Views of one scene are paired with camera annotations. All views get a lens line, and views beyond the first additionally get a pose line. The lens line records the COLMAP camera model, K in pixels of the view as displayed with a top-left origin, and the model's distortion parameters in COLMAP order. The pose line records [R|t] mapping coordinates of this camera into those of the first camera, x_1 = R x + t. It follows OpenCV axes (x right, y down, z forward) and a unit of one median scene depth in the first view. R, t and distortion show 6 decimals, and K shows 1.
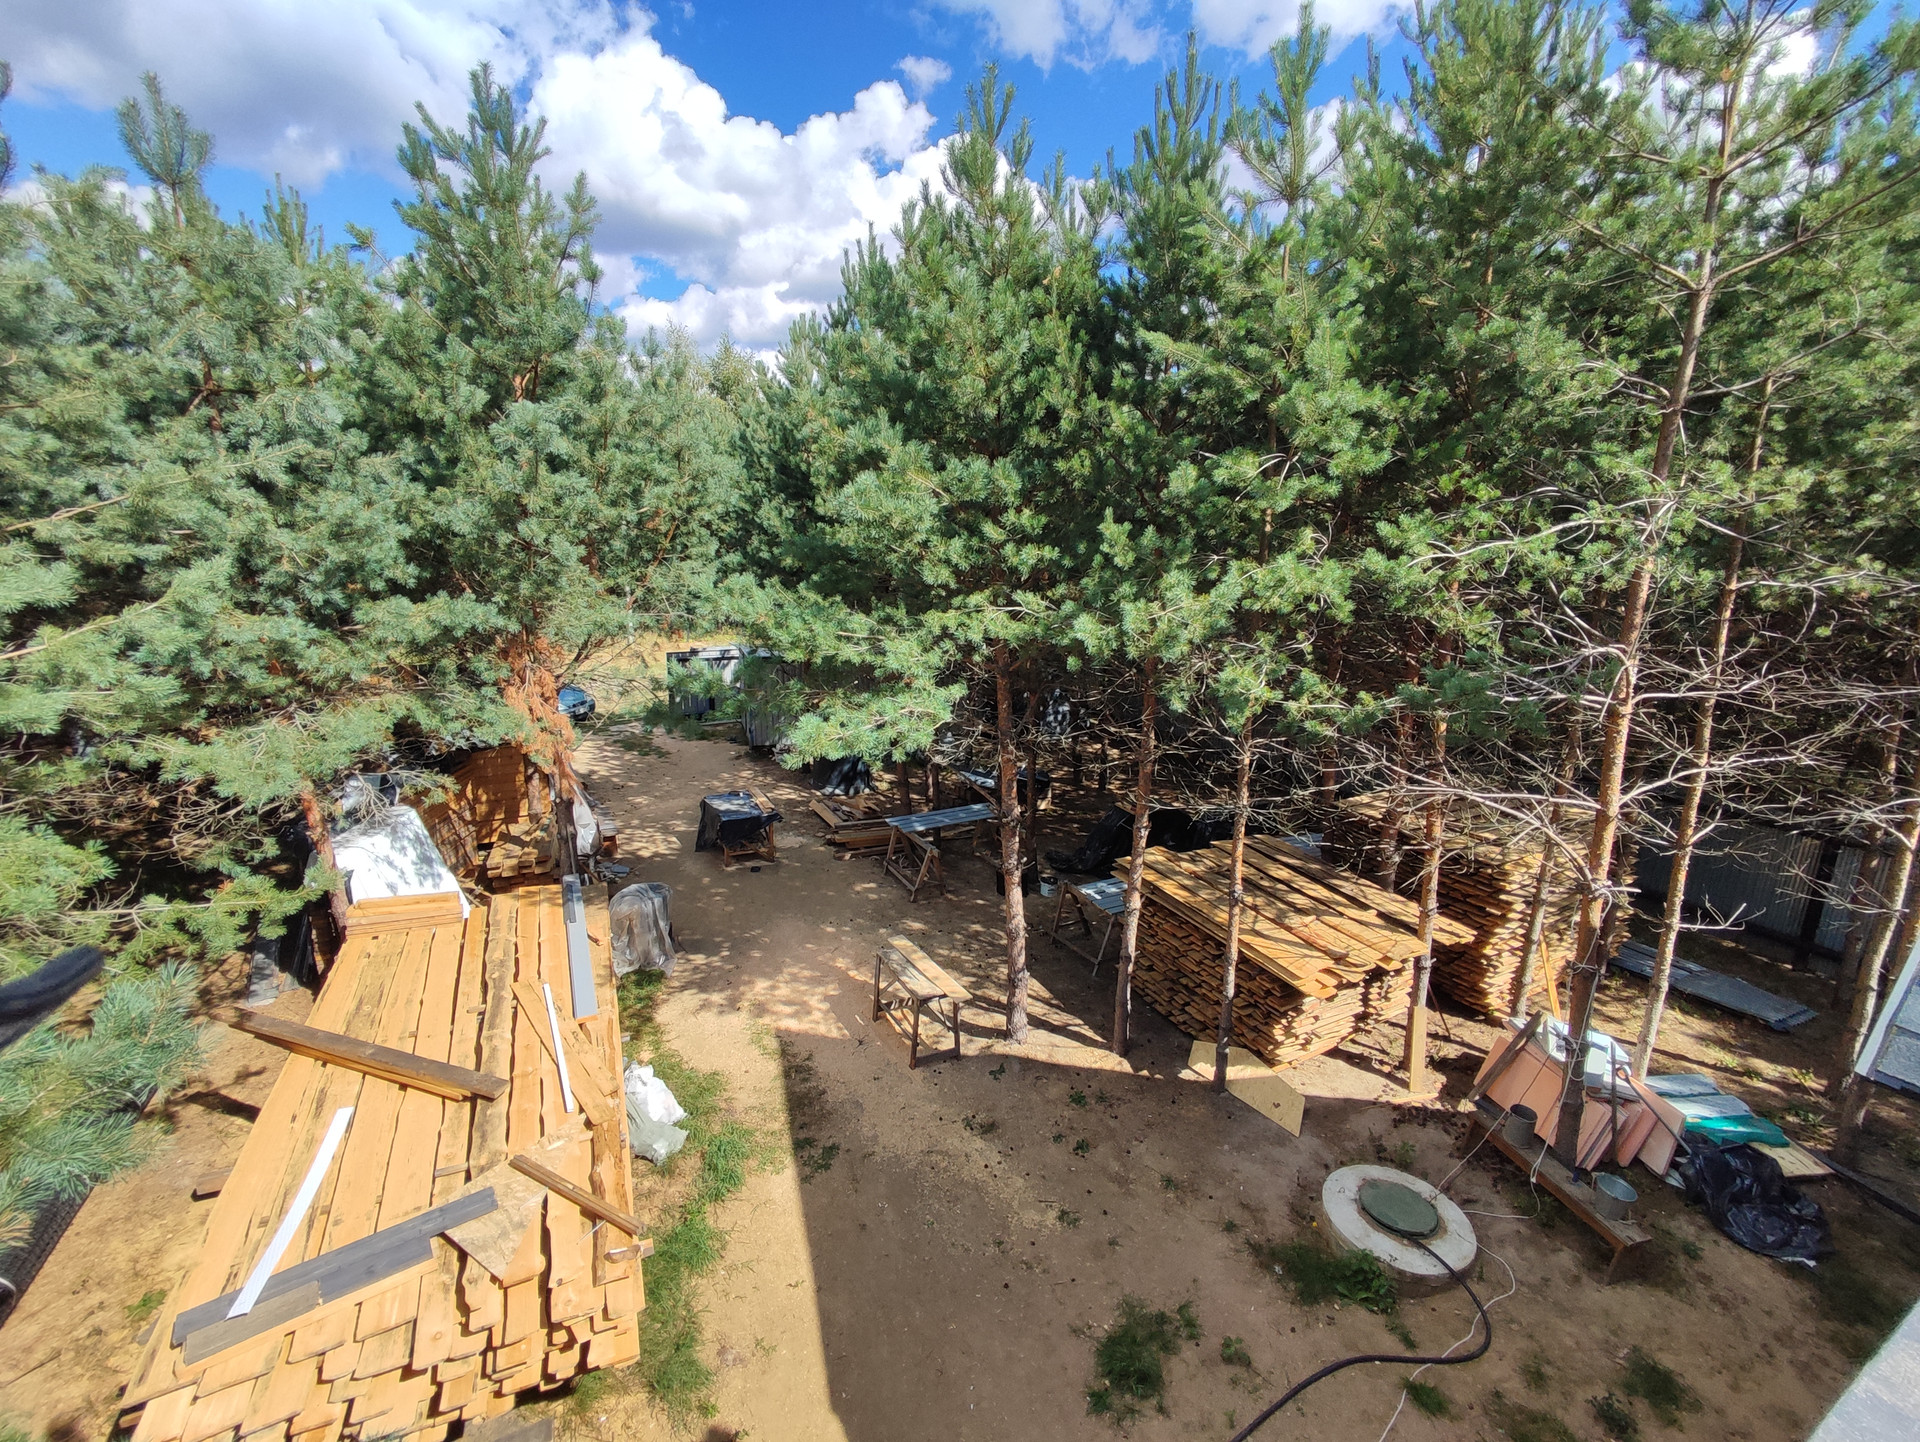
lens RADIAL K [[860.6, 0, 956.9], [0, 860.6, 726.4], [0, 0, 1]] dist [-0.000472, 0.000445]
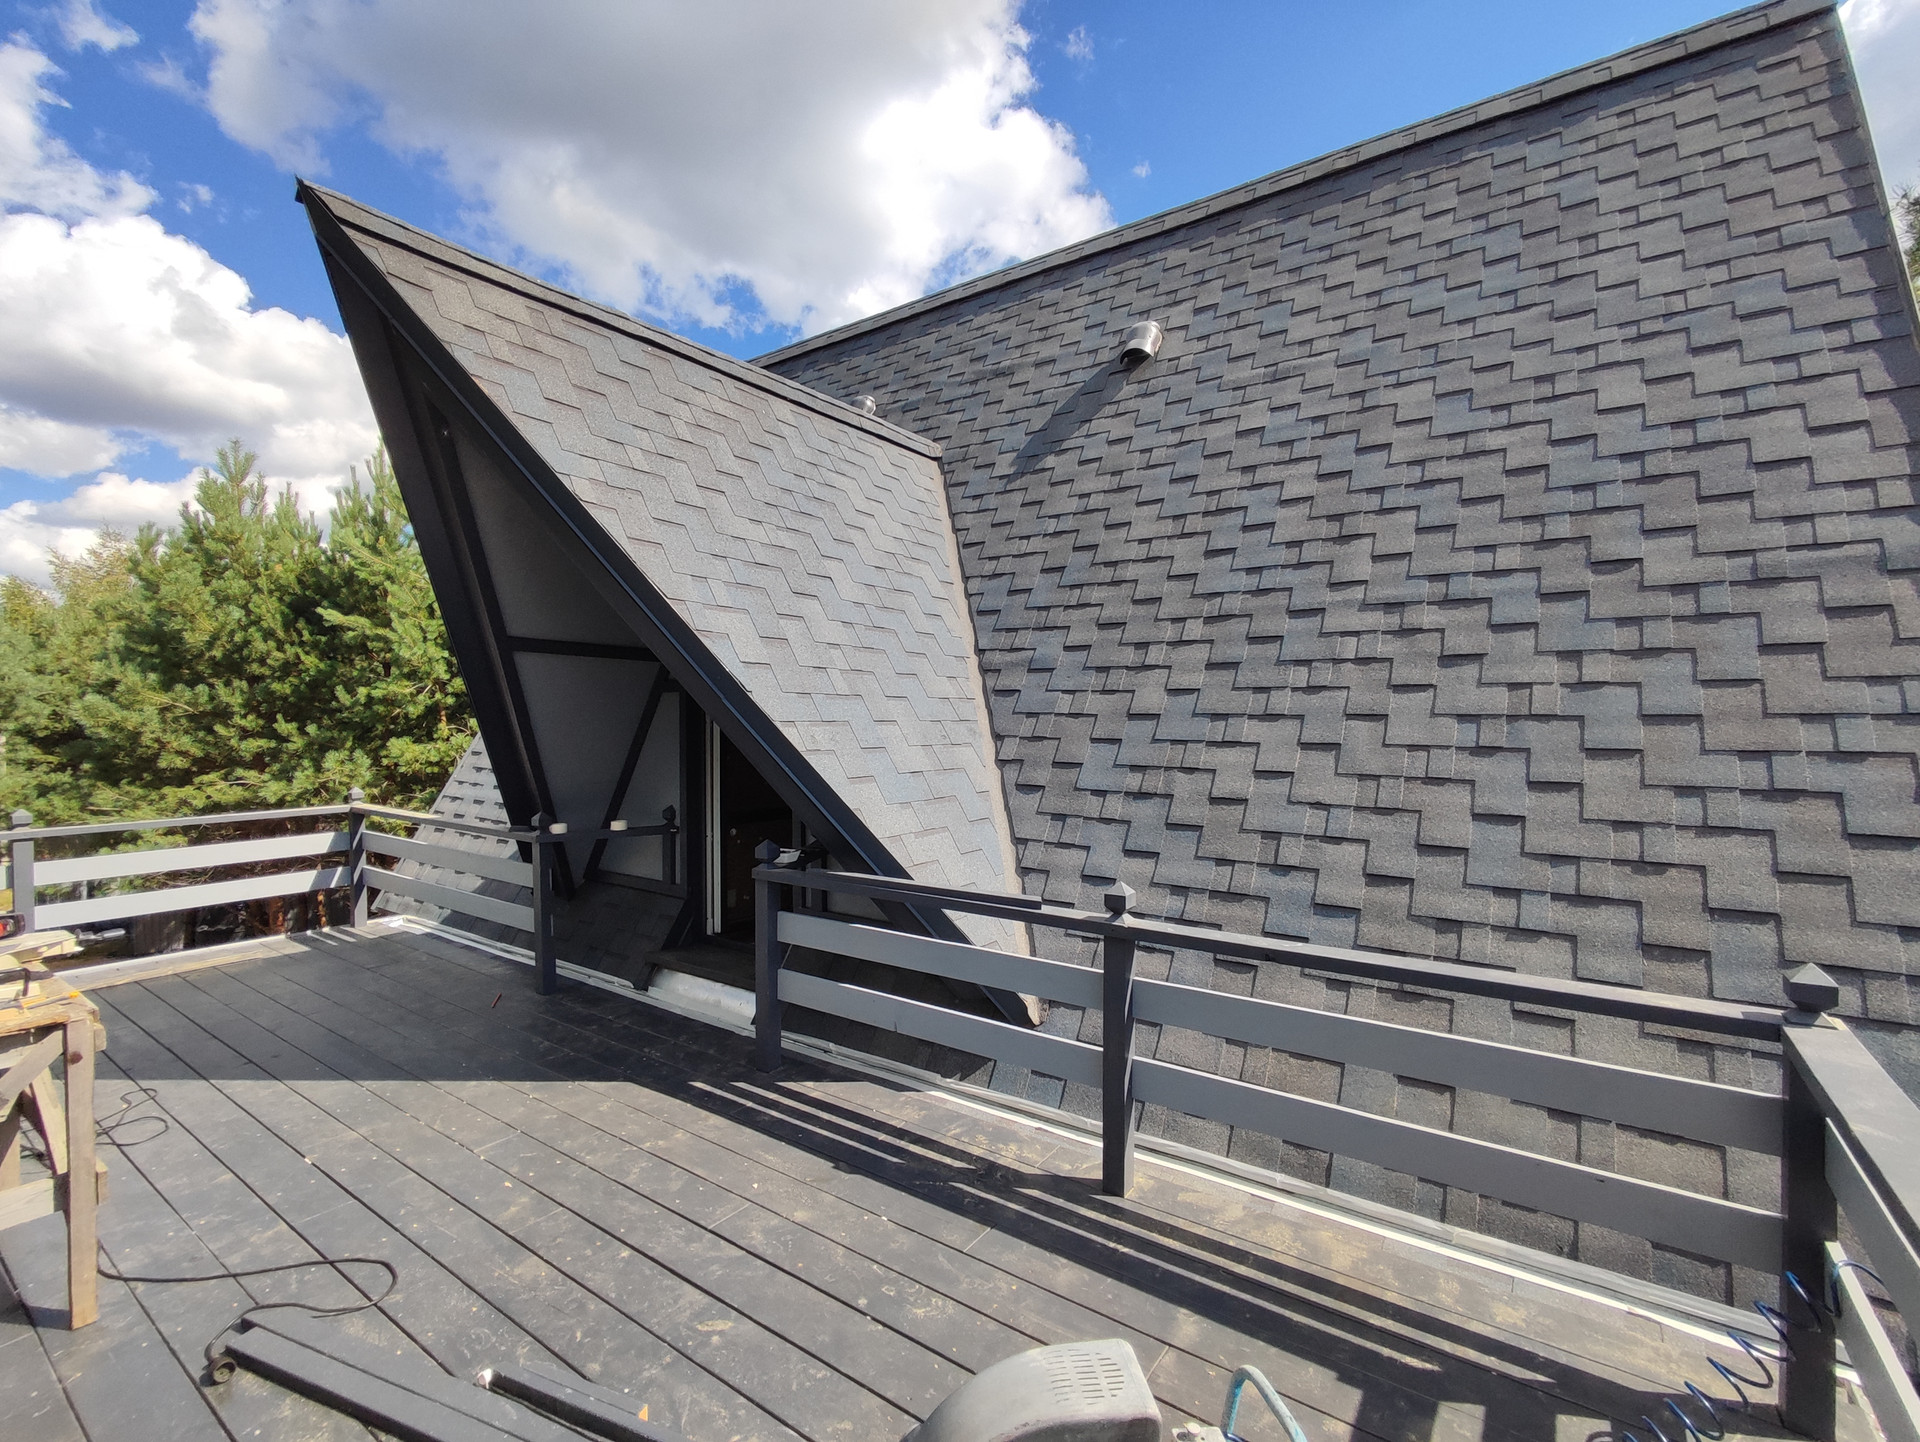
lens RADIAL K [[860.6, 0, 956.9], [0, 860.6, 726.4], [0, 0, 1]] dist [-0.000472, 0.000445]
pose [[0.905655, -0.033903, 0.422658, 0.554451], [0.126644, 0.972927, -0.193326, 0.207474], [-0.404661, 0.228614, 0.885429, -0.803540]]
